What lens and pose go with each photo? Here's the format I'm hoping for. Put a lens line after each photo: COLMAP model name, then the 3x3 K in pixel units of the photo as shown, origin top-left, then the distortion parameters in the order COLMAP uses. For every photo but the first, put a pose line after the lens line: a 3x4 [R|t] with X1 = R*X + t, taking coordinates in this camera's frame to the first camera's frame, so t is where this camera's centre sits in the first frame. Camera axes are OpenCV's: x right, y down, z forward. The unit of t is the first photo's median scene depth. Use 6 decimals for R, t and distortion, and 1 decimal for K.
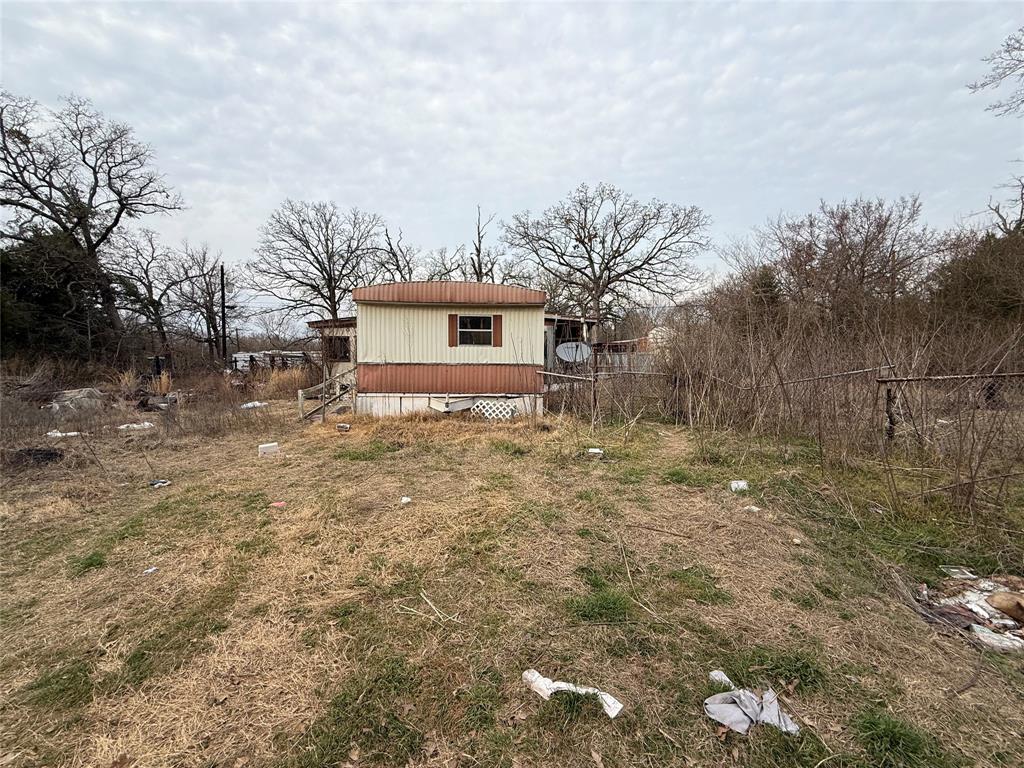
lens RADIAL K [[407.4, 0, 512.0], [0, 407.4, 384.0], [0, 0, 1]] dist [-0.001024, -0.000095]
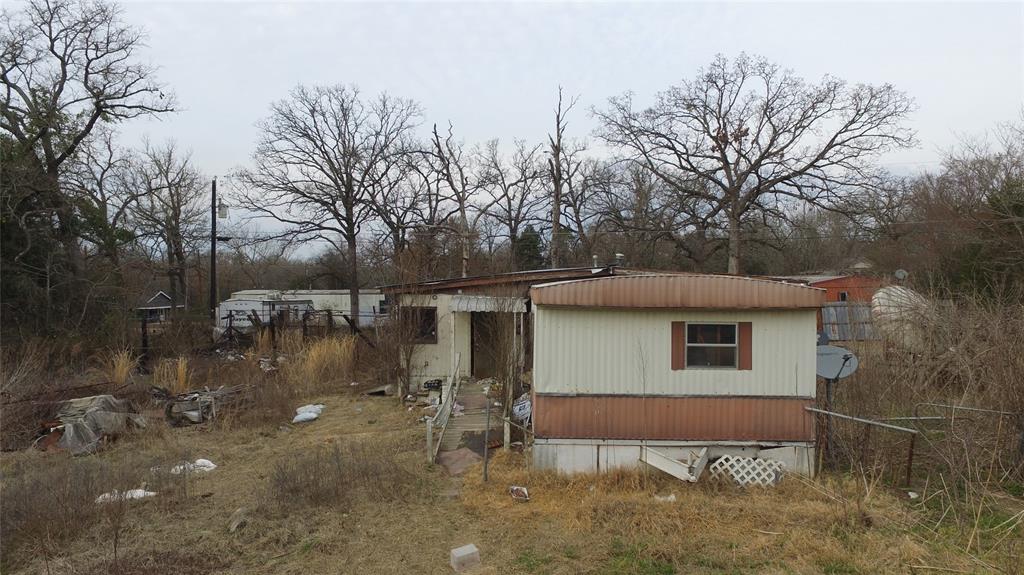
lens RADIAL K [[592.3, 0, 519.2], [0, 592.3, 286.8], [0, 0, 1]] dist [-0.012973, 0.013402]
pose [[0.997932, 0.002473, -0.064226, -0.108009], [-0.005667, 0.998753, -0.049604, -0.055934], [0.064024, 0.049866, 0.996702, 0.006271]]
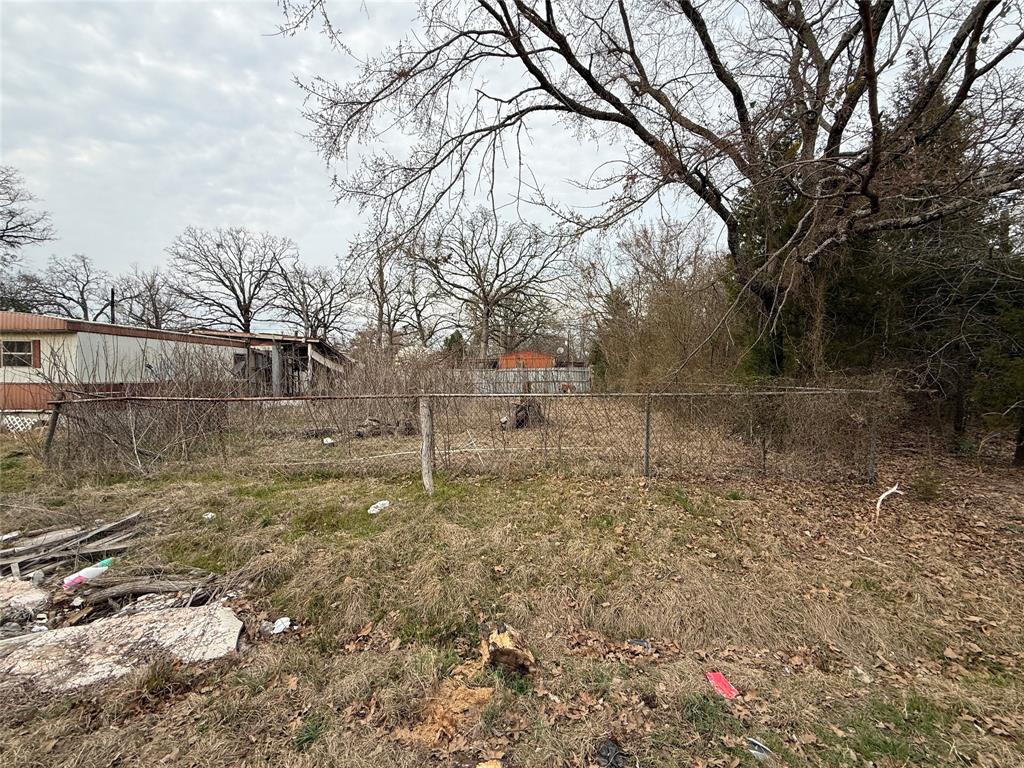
lens RADIAL K [[406.8, 0, 511.6], [0, 406.8, 386.8], [0, 0, 1]] dist [-0.000325, -0.000419]
pose [[0.997887, 0.006386, -0.064663, 0.431306], [-0.008114, 0.999616, -0.026492, -0.006607], [0.064469, 0.026961, 0.997555, -0.011262]]
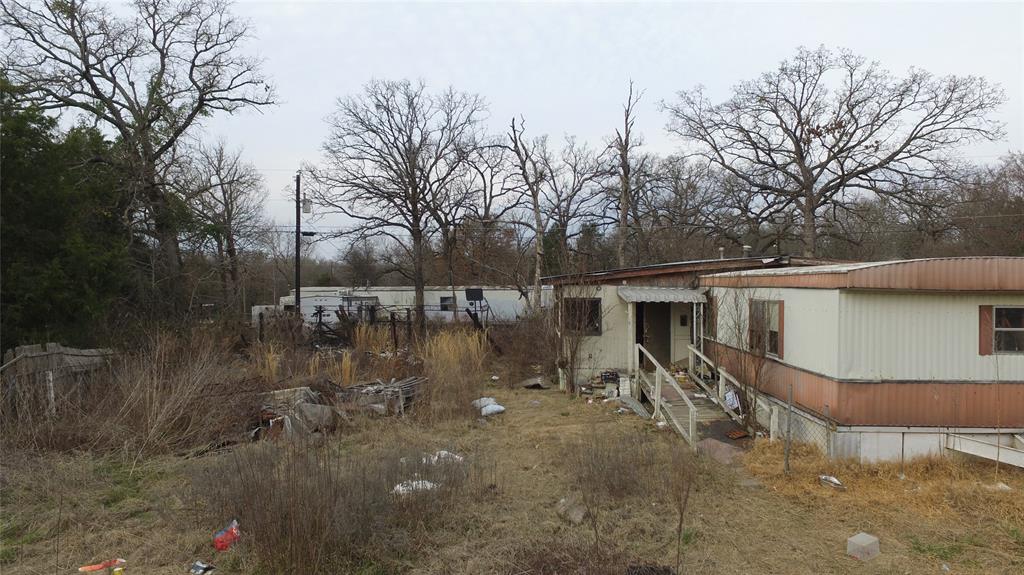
lens RADIAL K [[592.3, 0, 519.2], [0, 592.3, 286.8], [0, 0, 1]] dist [-0.012973, 0.013402]
pose [[0.997901, -0.000224, -0.064756, -0.259203], [-0.002964, 0.998788, -0.049135, -0.047681], [0.064689, 0.049224, 0.996691, 0.006496]]
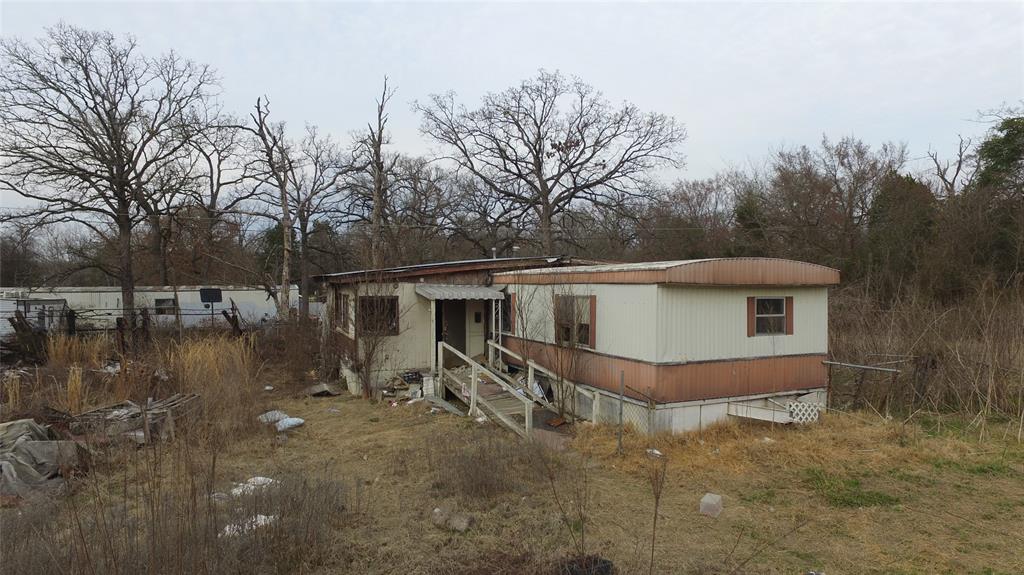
lens RADIAL K [[592.3, 0, 519.2], [0, 592.3, 286.8], [0, 0, 1]] dist [-0.012973, 0.013402]
pose [[0.923362, -0.002396, 0.383924, -0.320486], [0.021803, 0.998694, -0.046206, -0.046045], [-0.383312, 0.051035, 0.922208, 0.031198]]
